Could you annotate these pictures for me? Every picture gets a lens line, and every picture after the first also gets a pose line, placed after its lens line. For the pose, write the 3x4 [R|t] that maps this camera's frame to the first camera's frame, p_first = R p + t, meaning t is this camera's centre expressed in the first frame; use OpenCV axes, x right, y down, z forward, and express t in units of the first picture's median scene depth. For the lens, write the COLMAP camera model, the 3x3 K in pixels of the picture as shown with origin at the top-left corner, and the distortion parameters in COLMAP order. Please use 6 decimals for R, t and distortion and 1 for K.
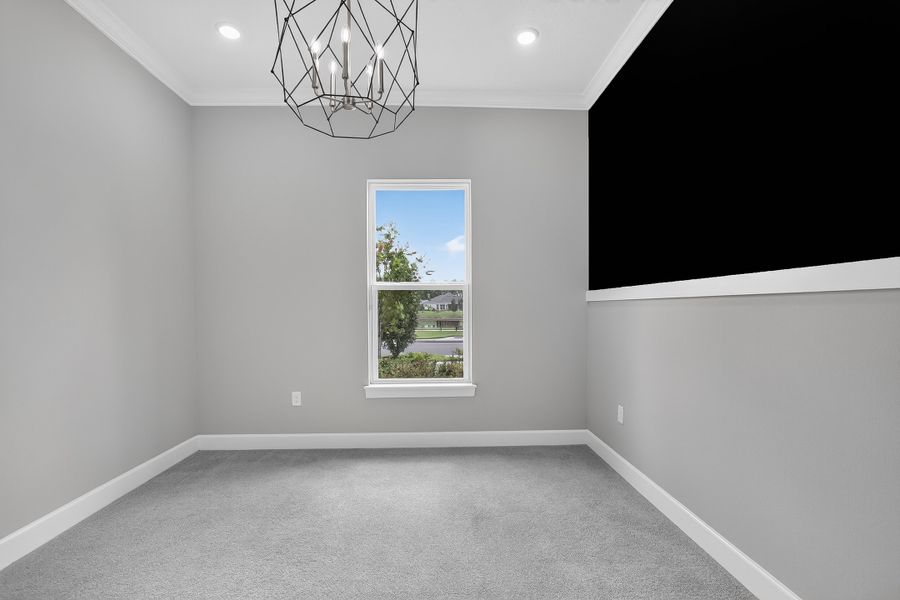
lens RADIAL K [[423.5, 0, 449.5], [0, 423.5, 320.8], [0, 0, 1]] dist [-0.045138, 0.062573]
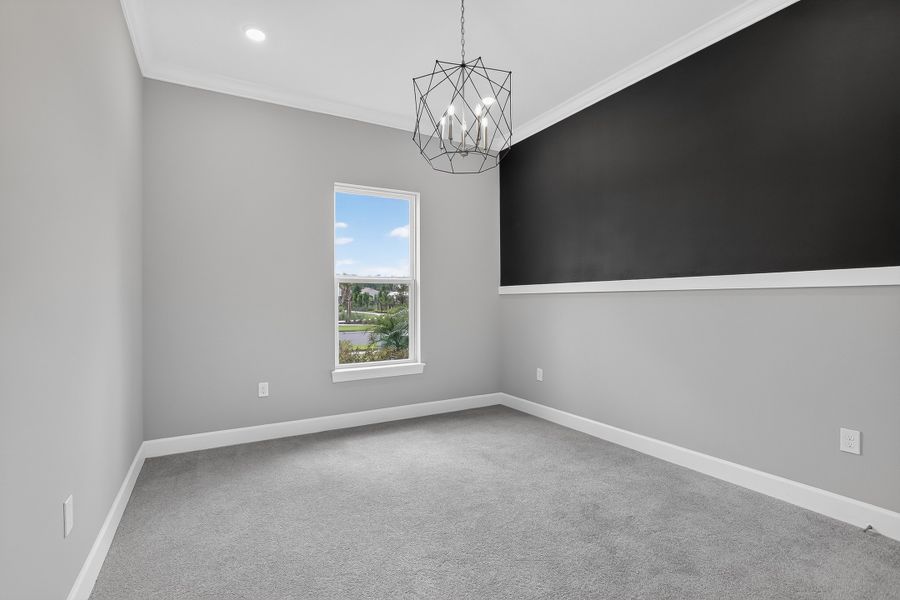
lens RADIAL K [[408.7, 0, 452.8], [0, 408.7, 303.7], [0, 0, 1]] dist [-0.043837, 0.017329]
pose [[0.877199, -0.001454, 0.480124, -0.431330], [0.014890, 0.999597, -0.024177, 0.012326], [-0.479895, 0.028357, 0.876867, -0.057771]]
